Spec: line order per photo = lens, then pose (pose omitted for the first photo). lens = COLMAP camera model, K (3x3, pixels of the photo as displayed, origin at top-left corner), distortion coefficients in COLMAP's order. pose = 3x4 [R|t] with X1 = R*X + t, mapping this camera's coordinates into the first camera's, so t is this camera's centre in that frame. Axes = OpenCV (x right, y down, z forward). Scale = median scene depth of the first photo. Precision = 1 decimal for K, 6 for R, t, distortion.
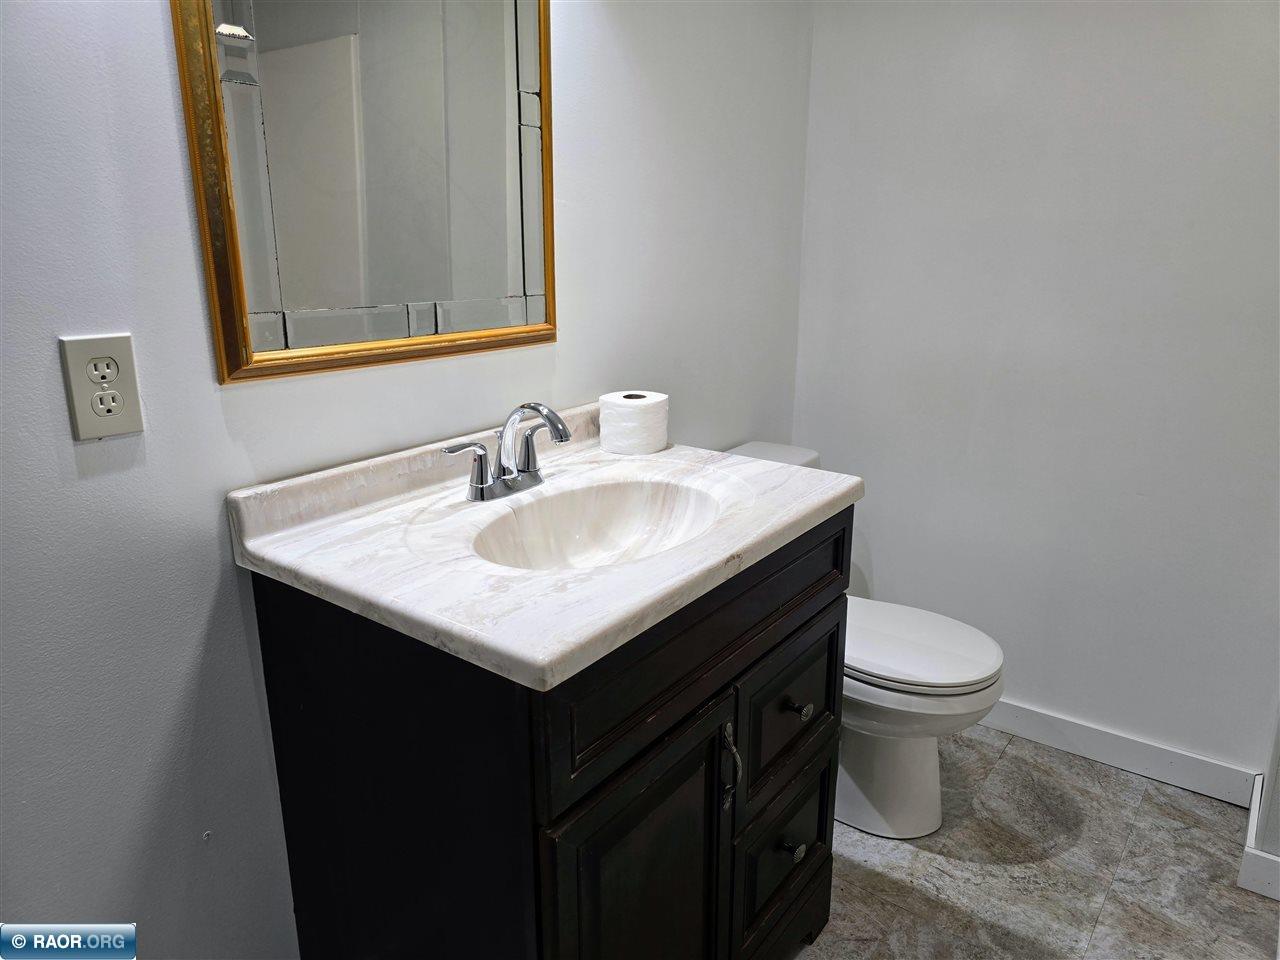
lens RADIAL K [[860.9, 0, 643.8], [0, 860.9, 473.2], [0, 0, 1]] dist [0.020487, -0.005532]
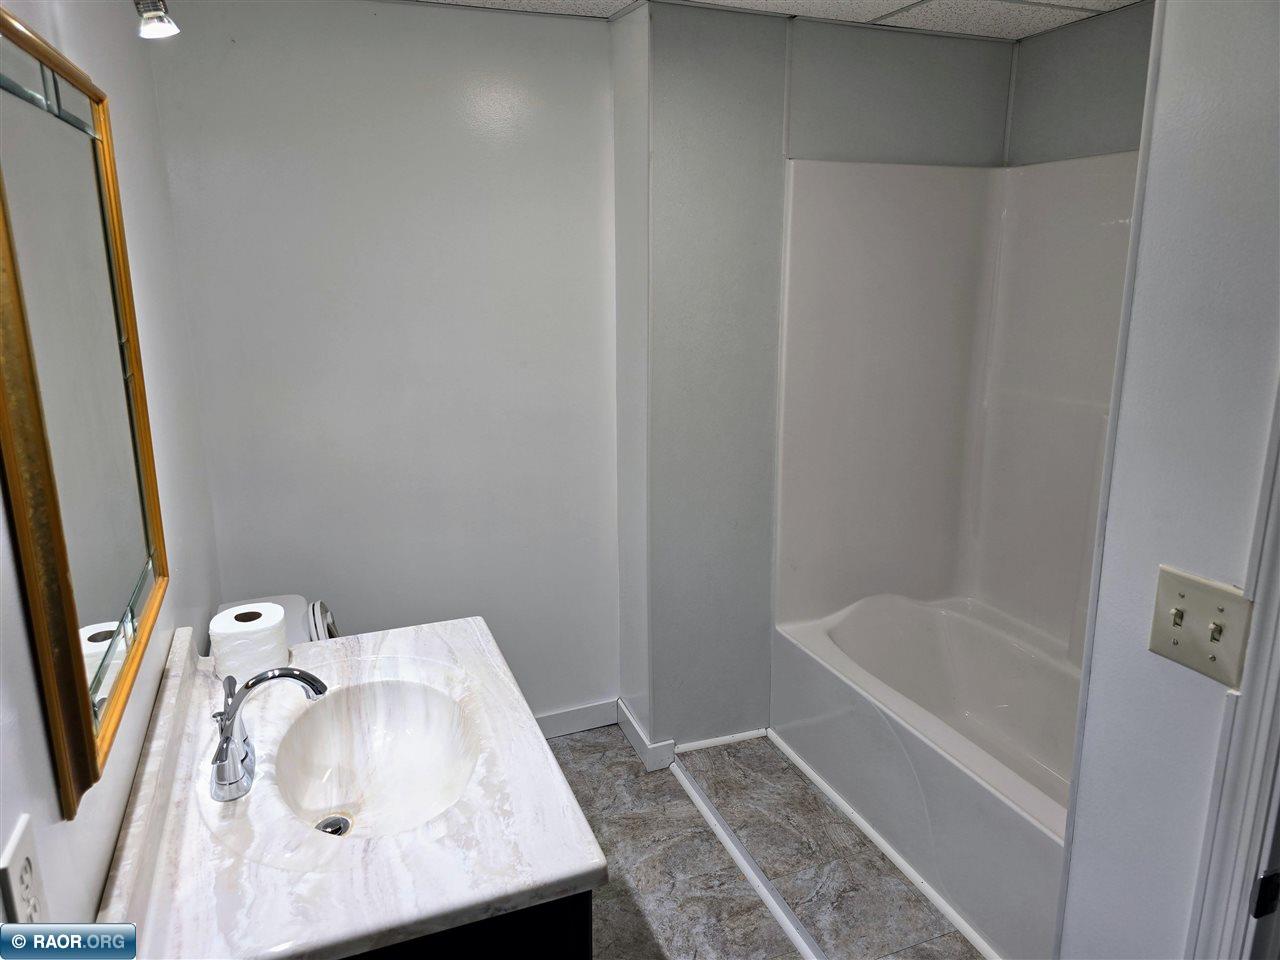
lens RADIAL K [[860.9, 0, 644.9], [0, 860.9, 476.8], [0, 0, 1]] dist [0.020487, -0.005532]
pose [[0.529287, -0.226183, 0.817739, -0.589749], [0.229572, 0.966038, 0.118609, -0.281283], [-0.816794, 0.124951, 0.563236, 0.079223]]
